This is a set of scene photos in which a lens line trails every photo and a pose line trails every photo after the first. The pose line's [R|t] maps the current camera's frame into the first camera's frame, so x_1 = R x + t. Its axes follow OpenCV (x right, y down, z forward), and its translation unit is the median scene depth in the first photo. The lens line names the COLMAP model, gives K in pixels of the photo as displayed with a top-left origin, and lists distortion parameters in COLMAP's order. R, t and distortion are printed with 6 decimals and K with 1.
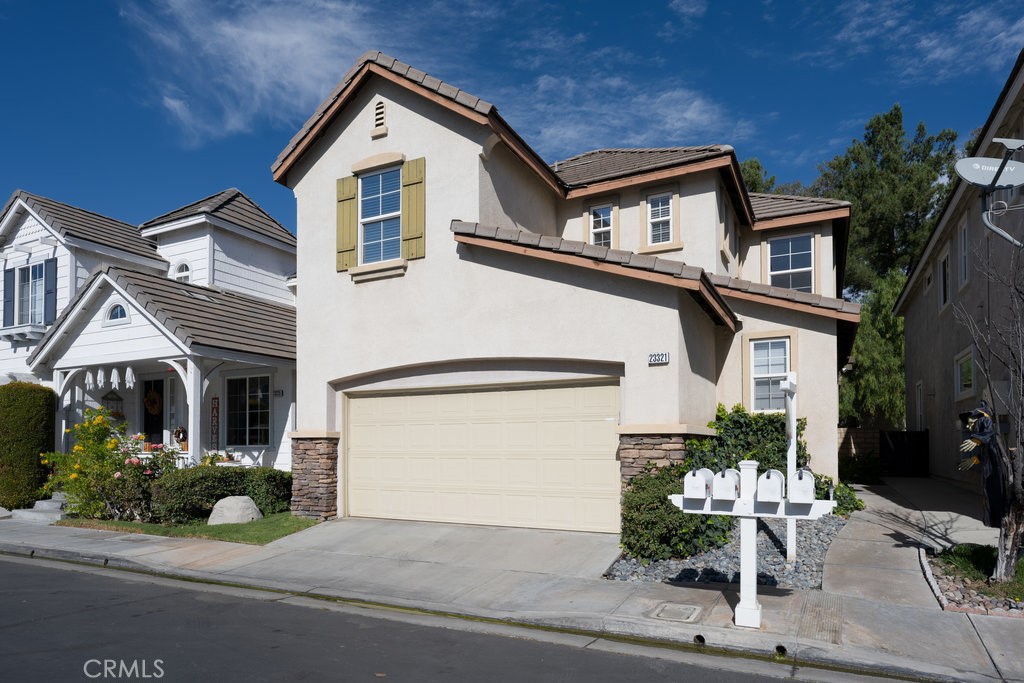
lens RADIAL K [[659.6, 0, 512.4], [0, 659.6, 342.8], [0, 0, 1]] dist [0.002597, 0.002569]
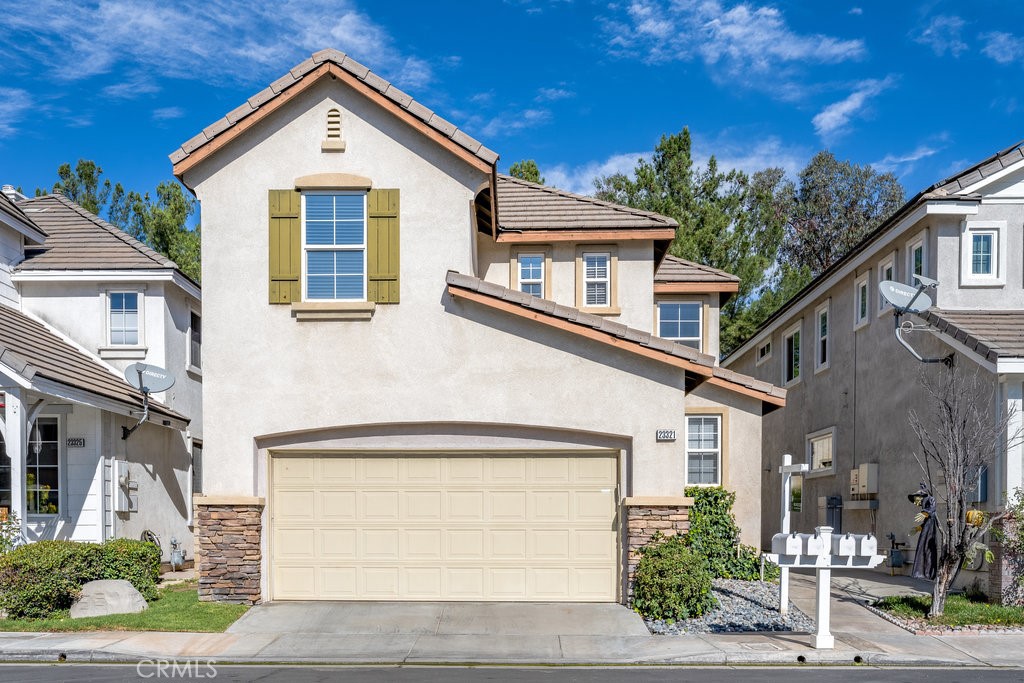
lens RADIAL K [[1008.2, 0, 511.4], [0, 1008.2, 342.9], [0, 0, 1]] dist [-0.002889, 0.000000]
pose [[0.893785, 0.084313, 0.440500, -0.560145], [-0.073867, 0.996431, -0.040841, -0.030304], [-0.442371, 0.003965, 0.896823, -0.270815]]
